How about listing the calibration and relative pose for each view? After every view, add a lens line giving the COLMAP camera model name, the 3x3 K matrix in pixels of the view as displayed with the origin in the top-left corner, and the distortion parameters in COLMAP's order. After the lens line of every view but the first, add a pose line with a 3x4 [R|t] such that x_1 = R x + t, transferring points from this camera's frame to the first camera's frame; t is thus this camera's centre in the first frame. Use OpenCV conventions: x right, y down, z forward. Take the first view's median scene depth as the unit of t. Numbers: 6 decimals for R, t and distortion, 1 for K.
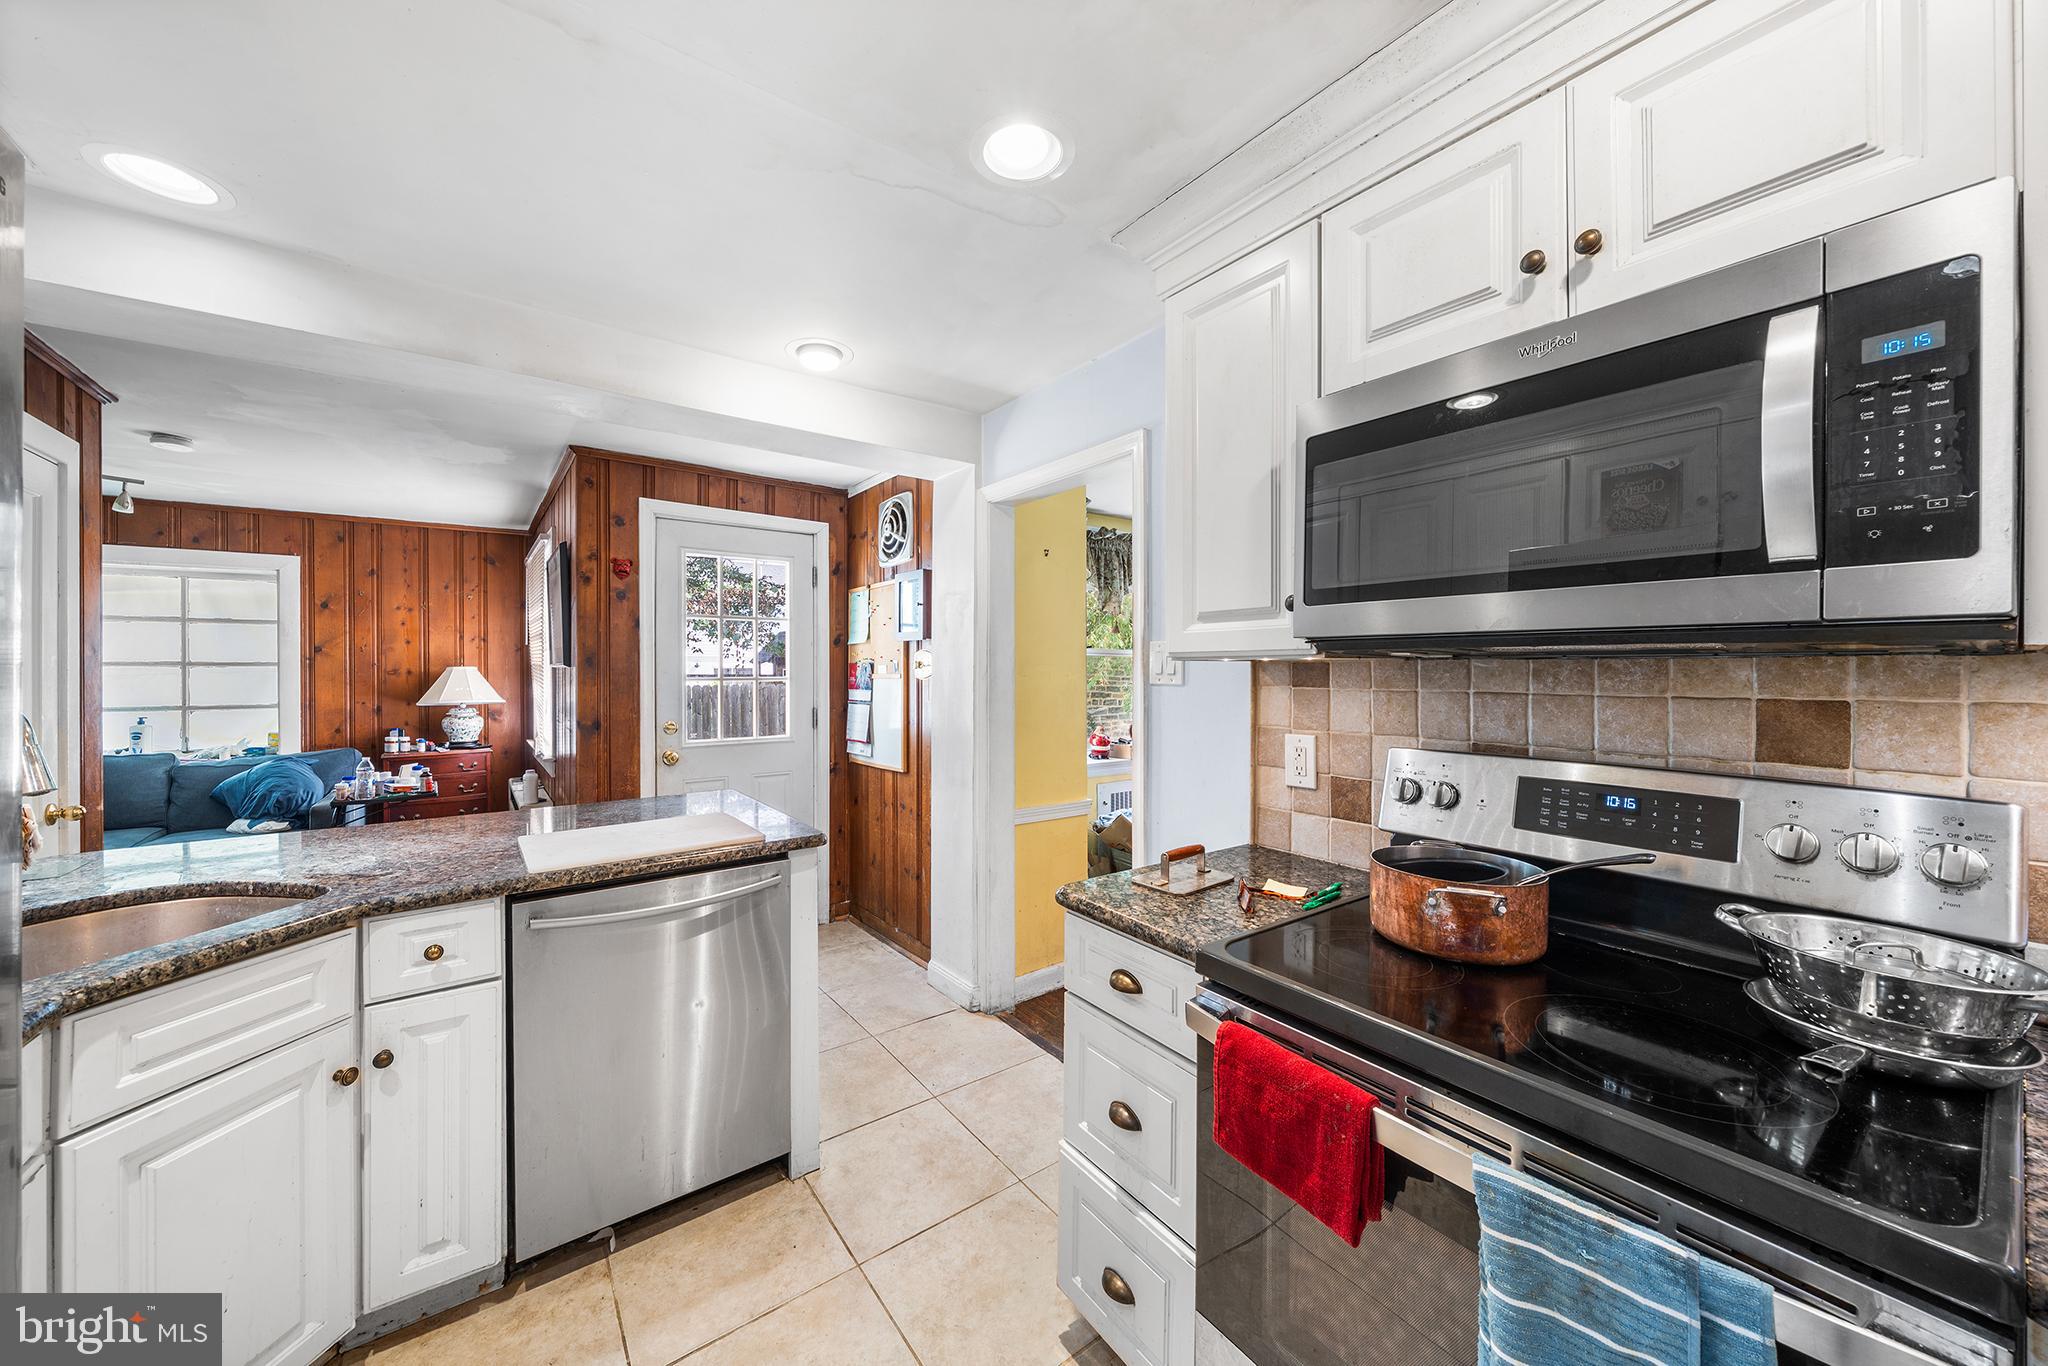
lens RADIAL K [[736.1, 0, 1025.4], [0, 736.1, 669.2], [0, 0, 1]] dist [-0.002530, -0.000192]
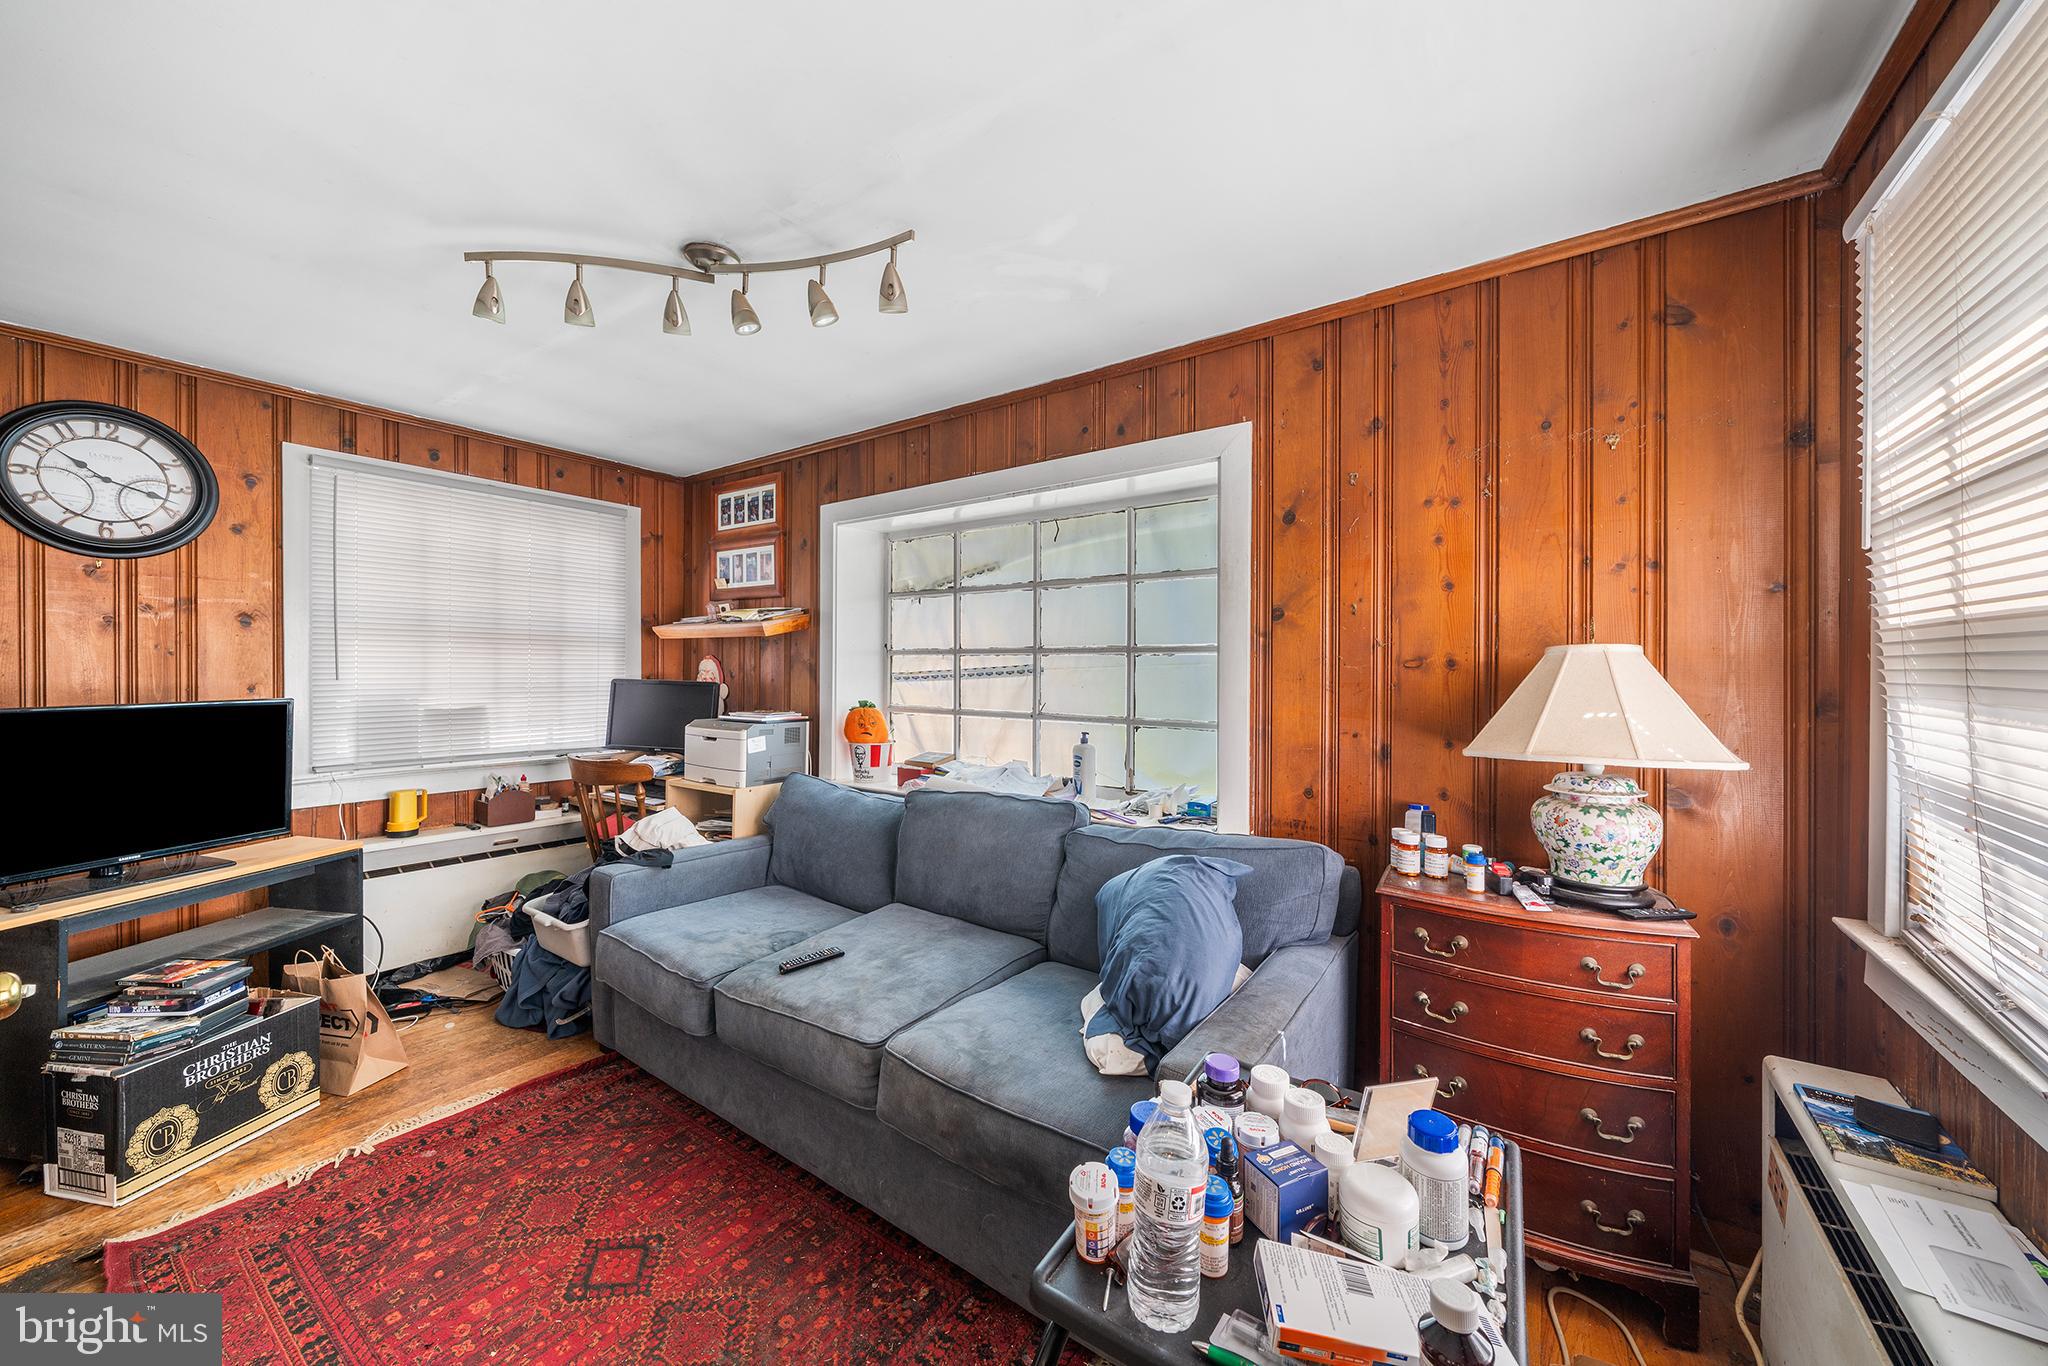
lens RADIAL K [[734.4, 0, 1025.7], [0, 734.4, 669.8], [0, 0, 1]] dist [-0.002357, -0.000564]
pose [[0.304042, 0.005109, -0.952645, -0.550857], [-0.006862, 0.999971, 0.003173, 0.007955], [0.952634, 0.005572, 0.304068, 0.684548]]
